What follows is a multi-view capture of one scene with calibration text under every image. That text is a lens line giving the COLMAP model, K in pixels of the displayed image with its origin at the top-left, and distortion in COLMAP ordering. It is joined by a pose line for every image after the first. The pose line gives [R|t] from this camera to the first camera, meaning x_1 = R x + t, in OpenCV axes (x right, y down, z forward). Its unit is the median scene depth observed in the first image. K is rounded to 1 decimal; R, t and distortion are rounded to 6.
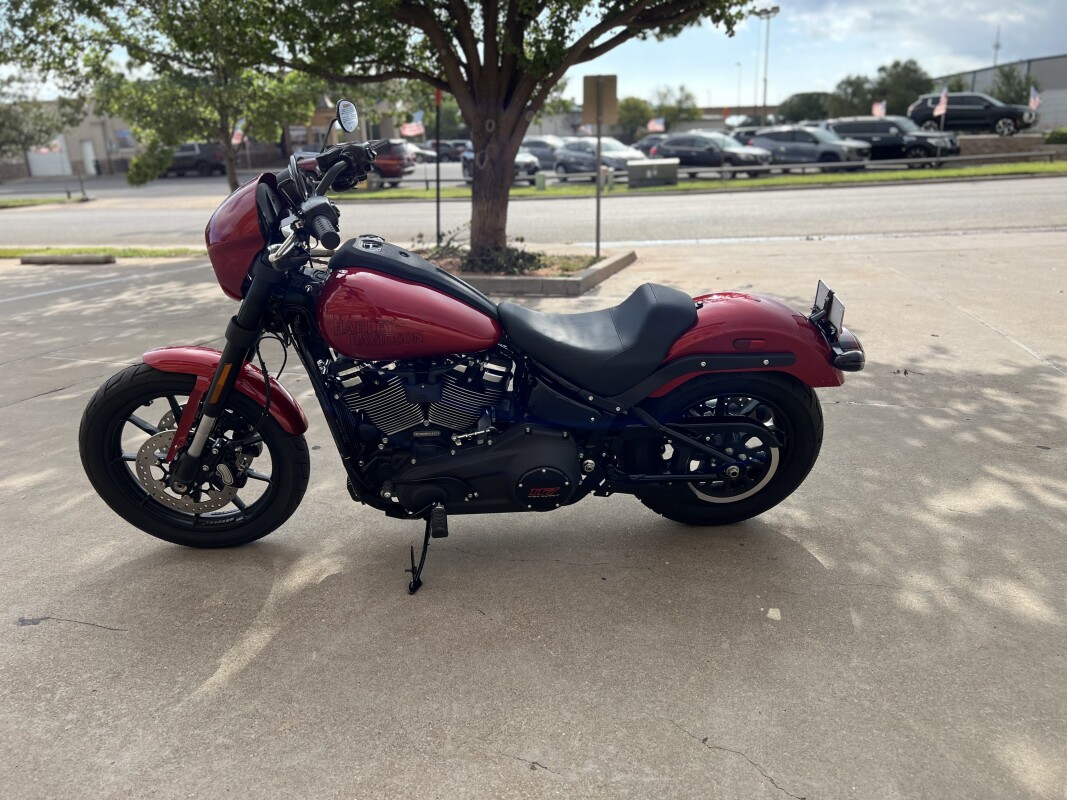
lens RADIAL K [[811.1, 0, 529.2], [0, 811.1, 399.1], [0, 0, 1]] dist [0.054261, -0.055874]
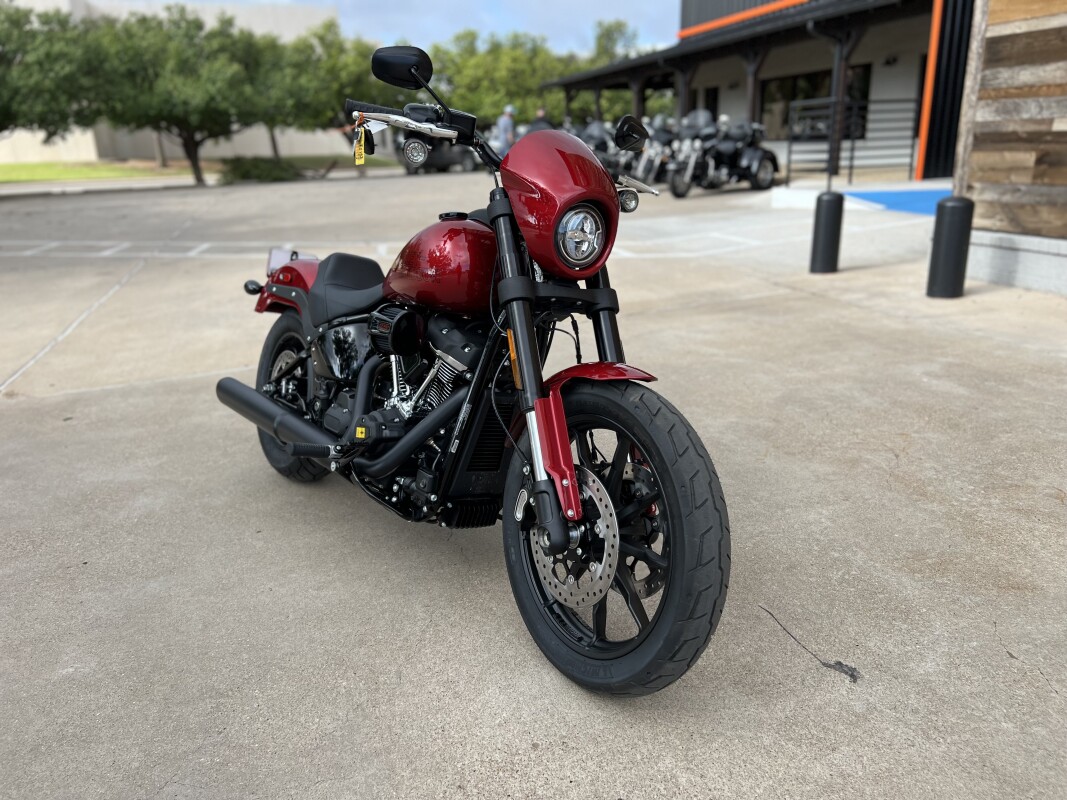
lens RADIAL K [[811.1, 0, 531.5], [0, 811.1, 403.8], [0, 0, 1]] dist [0.054261, -0.055874]
pose [[-0.549017, -0.200117, 0.811500, -0.083349], [0.294859, 0.862116, 0.412085, -0.029963], [-0.782073, 0.465520, -0.414311, 0.116589]]
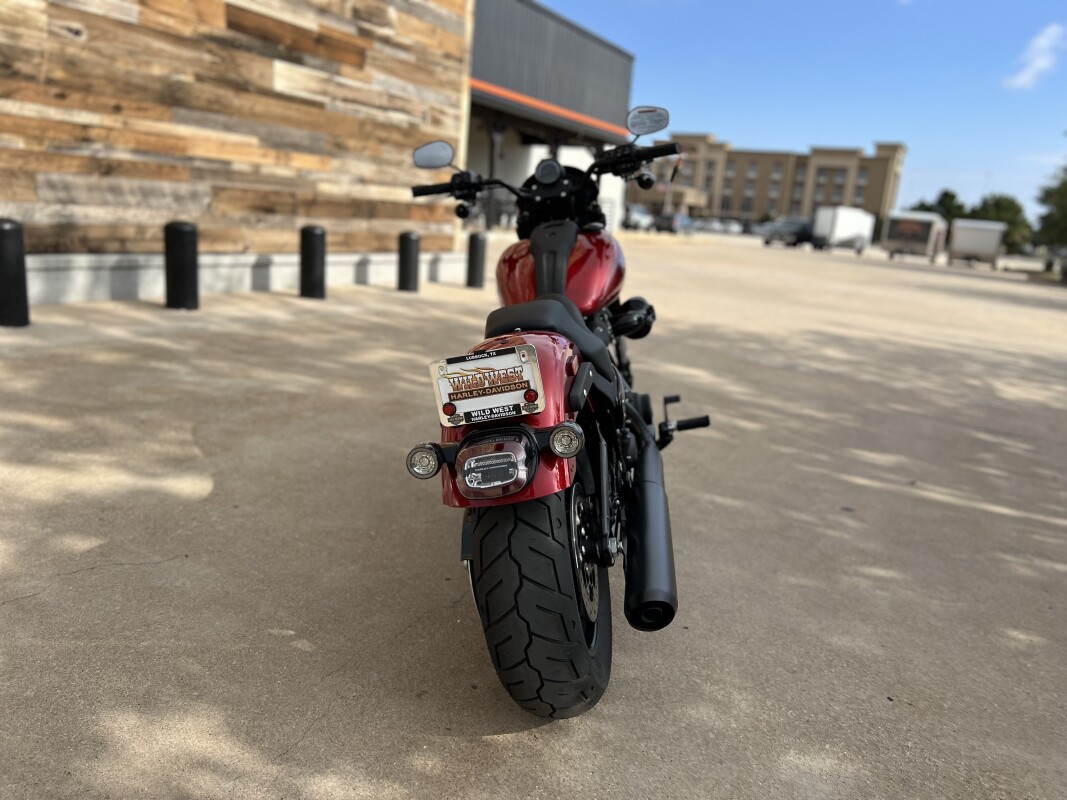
lens RADIAL K [[811.1, 0, 542.1], [0, 811.1, 406.1], [0, 0, 1]] dist [0.054261, -0.055874]
pose [[-0.197299, 0.253190, -0.947084, 0.079124], [-0.359828, 0.879943, 0.310201, -0.025067], [0.911919, 0.401989, -0.082507, 0.094411]]
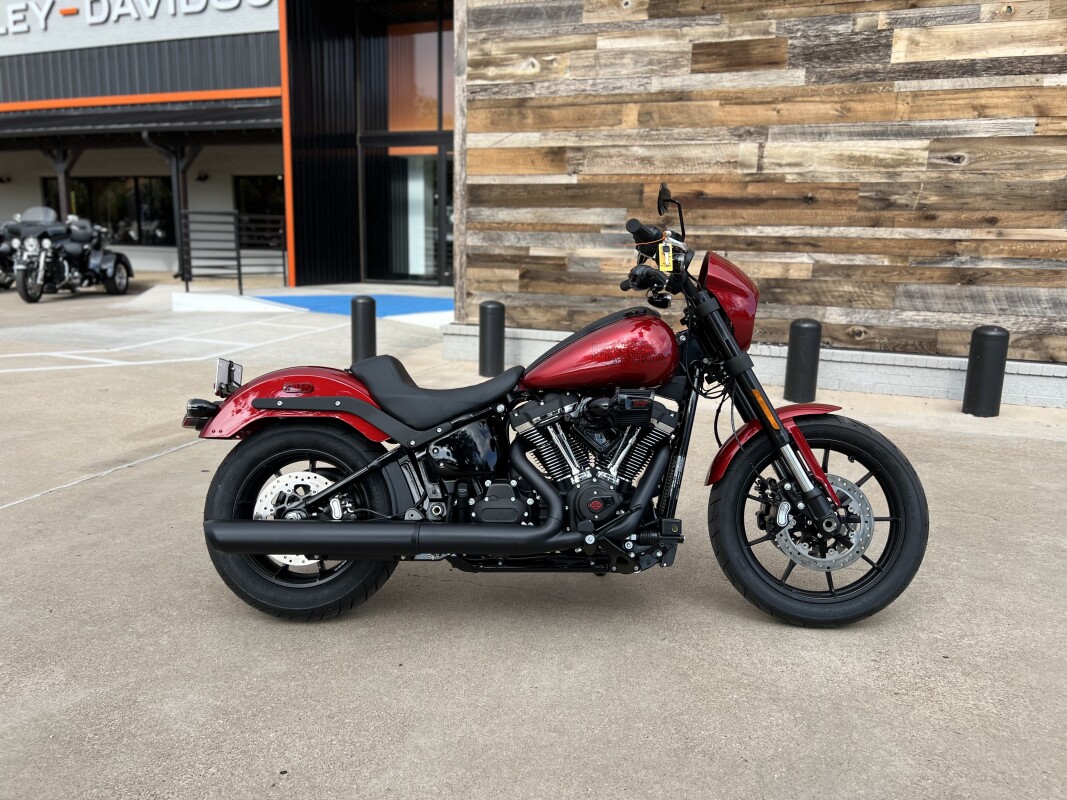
lens RADIAL K [[811.1, 0, 542.8], [0, 811.1, 415.8], [0, 0, 1]] dist [0.054261, -0.055874]
pose [[-0.995720, -0.003511, 0.092356, -0.014287], [0.040922, 0.879243, 0.474612, -0.049574], [-0.082870, 0.476360, -0.875336, 0.169425]]
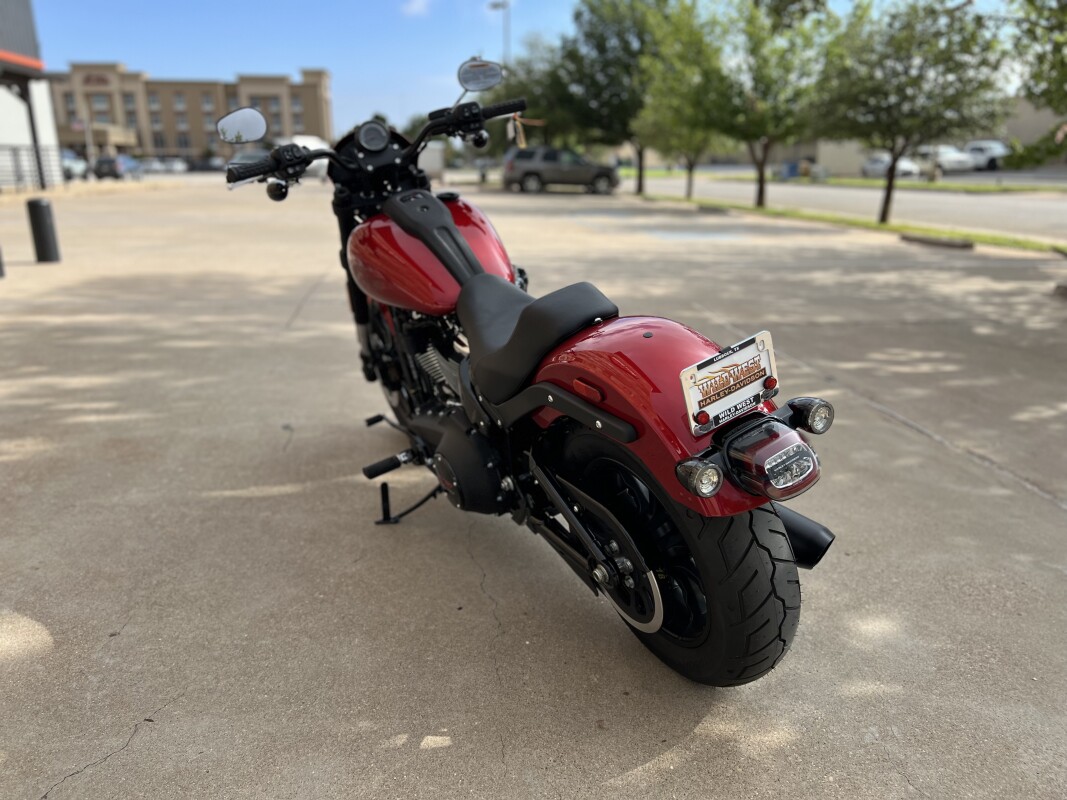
lens RADIAL K [[811.1, 0, 537.1], [0, 811.1, 400.0], [0, 0, 1]] dist [0.054261, -0.055874]
pose [[0.425896, 0.288785, -0.857447, 0.068435], [-0.276056, 0.943981, 0.180811, -0.013920], [0.861630, 0.159697, 0.481758, 0.053694]]
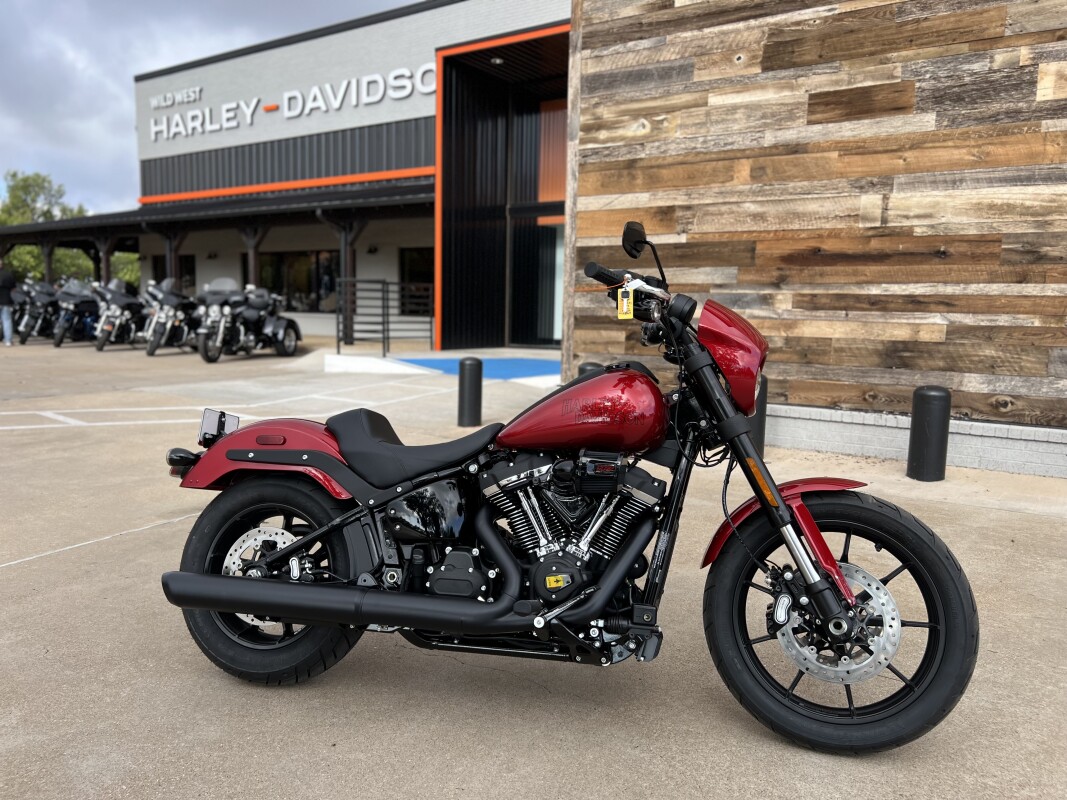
lens RADIAL K [[811.1, 0, 536.9], [0, 811.1, 418.6], [0, 0, 1]] dist [0.054261, -0.055874]
pose [[-0.952800, -0.021206, 0.302858, -0.033119], [0.103388, 0.915269, 0.389349, -0.043897], [-0.285453, 0.402284, -0.869876, 0.158454]]
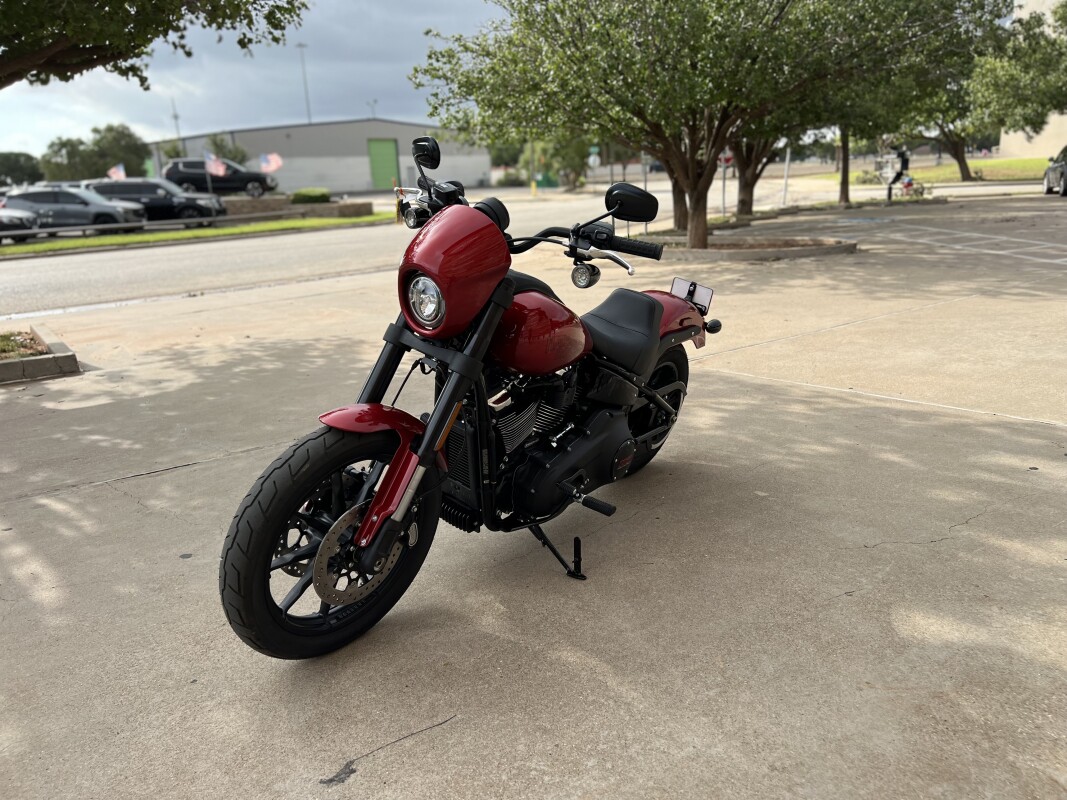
lens RADIAL K [[811.1, 0, 544.2], [0, 811.1, 408.3], [0, 0, 1]] dist [0.054261, -0.055874]
pose [[0.625471, -0.201558, 0.753764, -0.080702], [0.247330, 0.967455, 0.053465, -0.004872], [-0.740009, 0.152987, 0.654966, 0.023690]]
